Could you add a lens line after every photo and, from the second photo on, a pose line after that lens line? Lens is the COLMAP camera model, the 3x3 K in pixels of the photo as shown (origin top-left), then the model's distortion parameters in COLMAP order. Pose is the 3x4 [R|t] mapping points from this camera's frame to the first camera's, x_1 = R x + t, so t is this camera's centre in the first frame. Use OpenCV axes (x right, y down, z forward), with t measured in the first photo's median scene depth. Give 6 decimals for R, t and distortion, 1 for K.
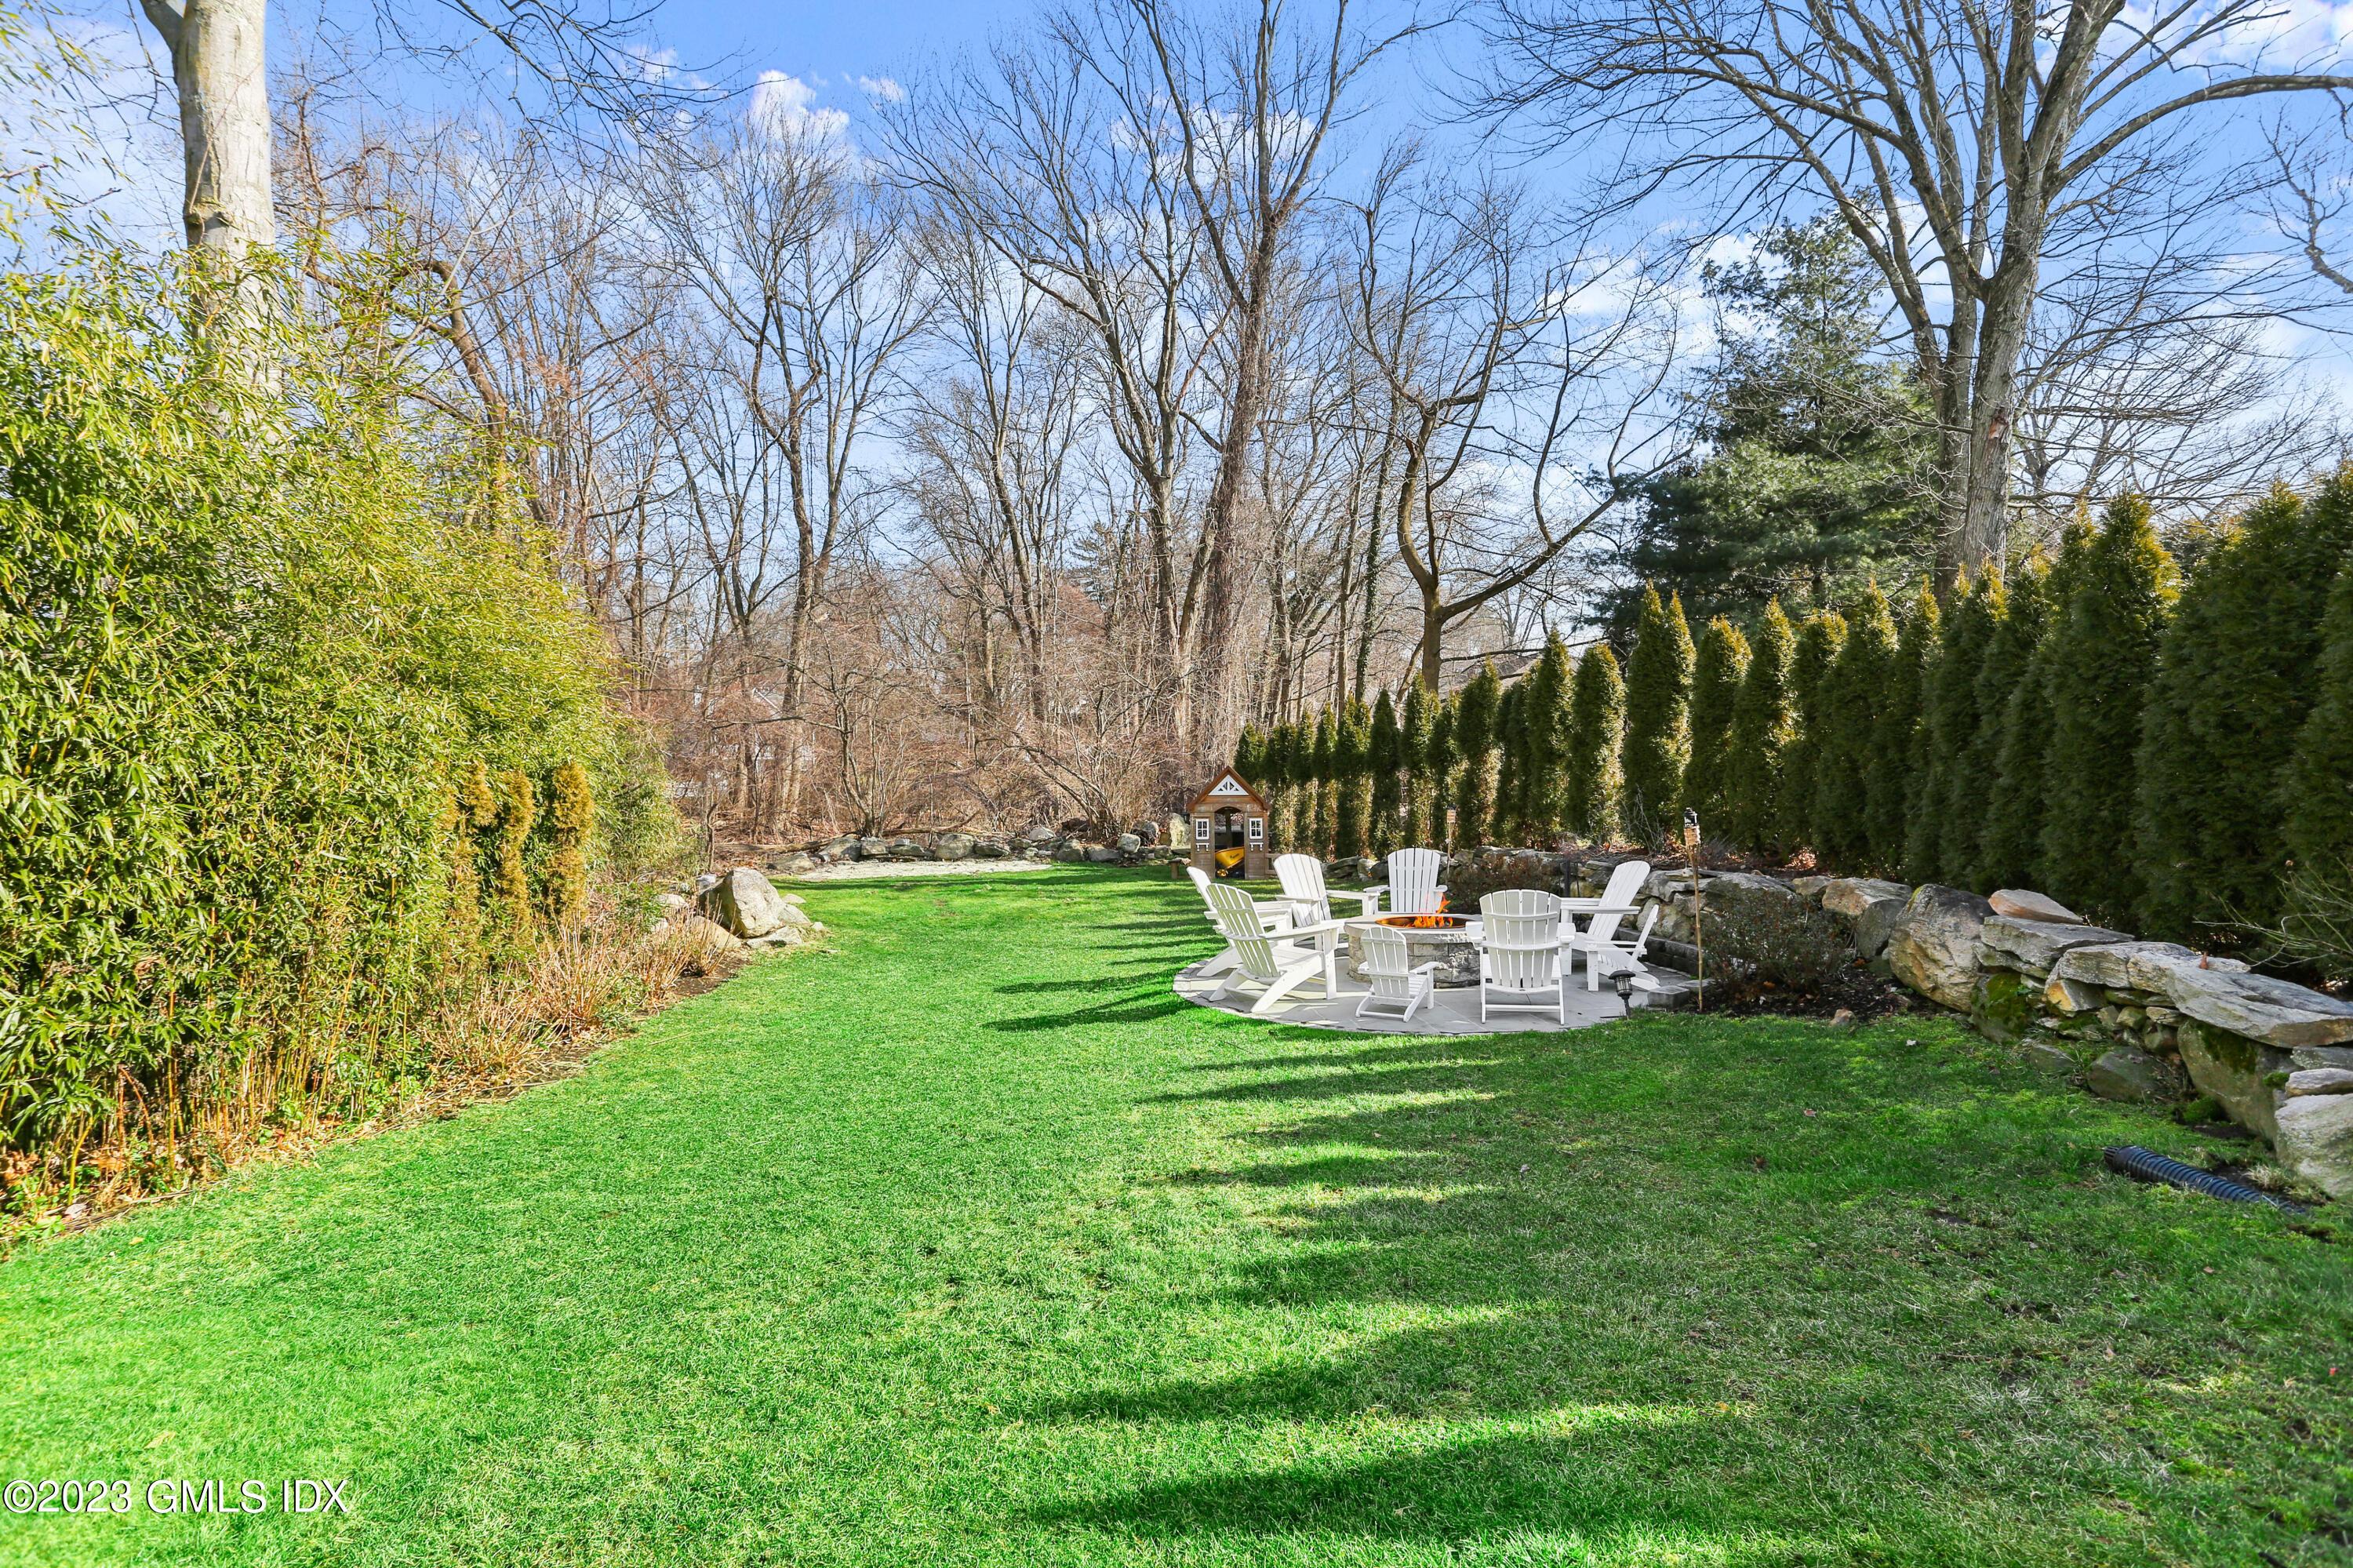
lens RADIAL K [[1155.6, 0, 1175.6], [0, 1155.6, 763.7], [0, 0, 1]] dist [-0.065917, 0.044484]
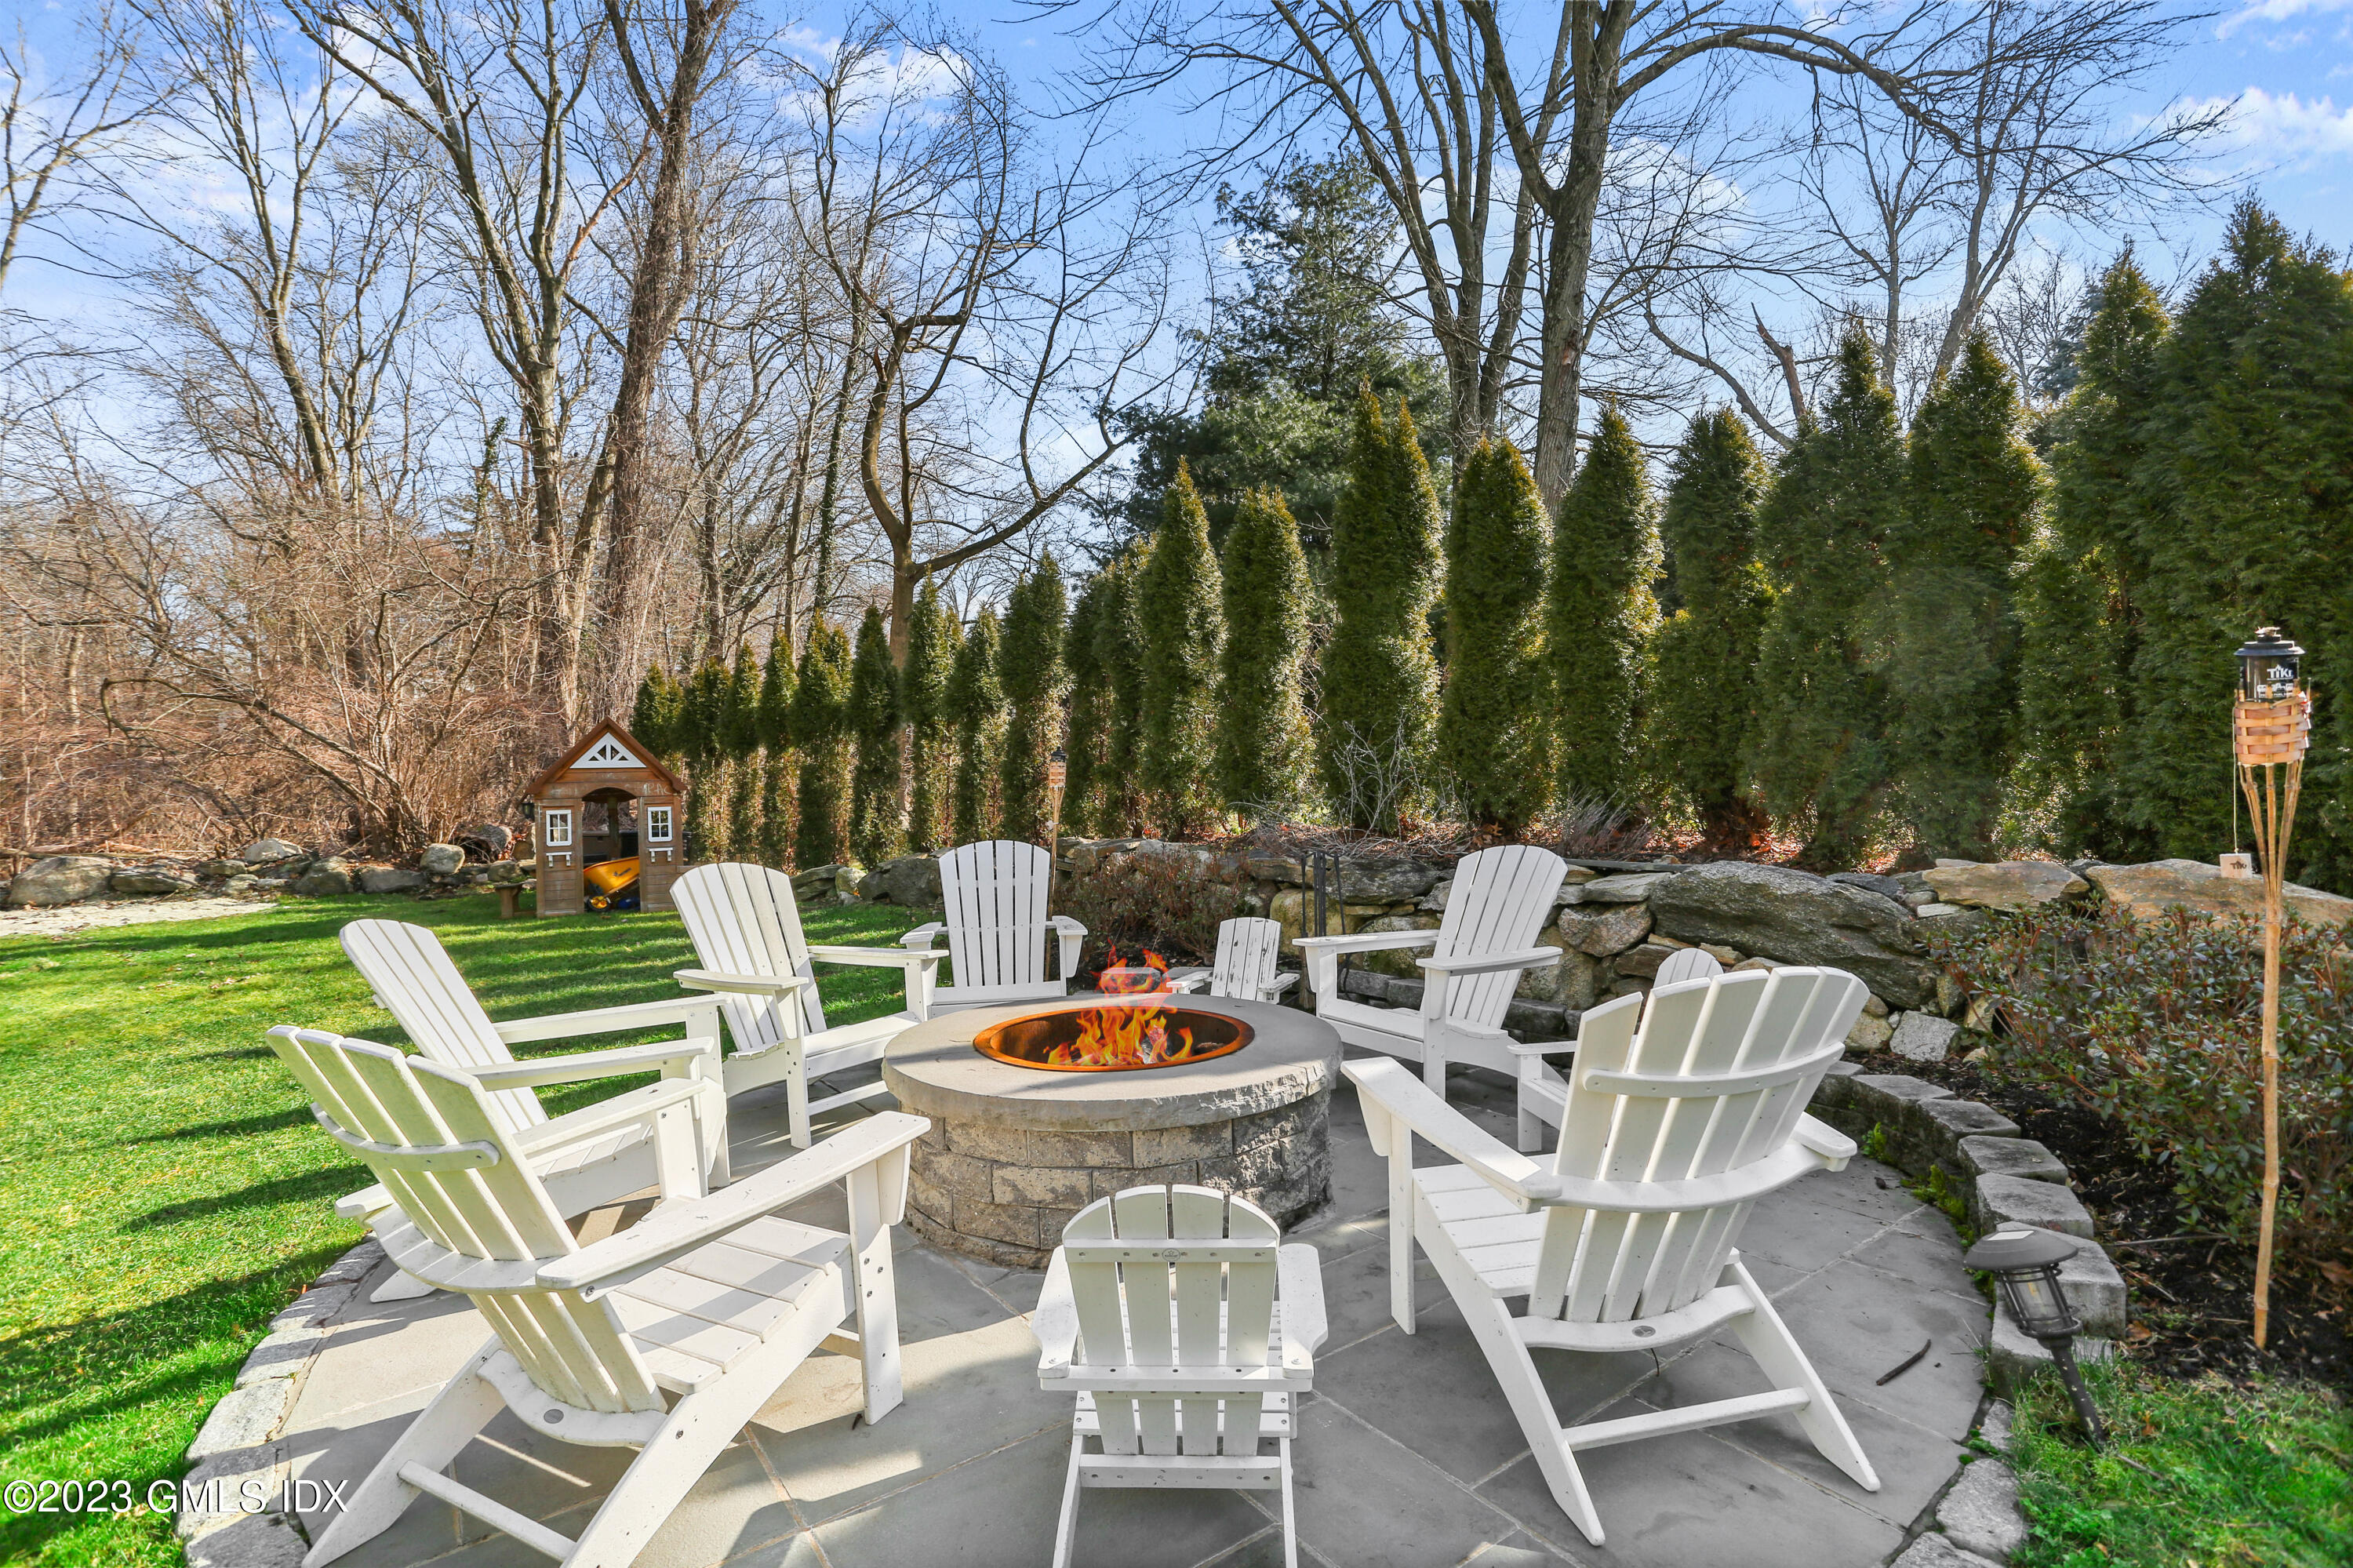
lens RADIAL K [[1155.6, 0, 1175.6], [0, 1155.6, 763.7], [0, 0, 1]] dist [-0.065917, 0.044484]
pose [[0.890096, -0.005992, 0.455734, 0.031473], [0.008421, 0.999959, -0.003298, 0.024071], [-0.455696, 0.006773, 0.890110, 0.296545]]
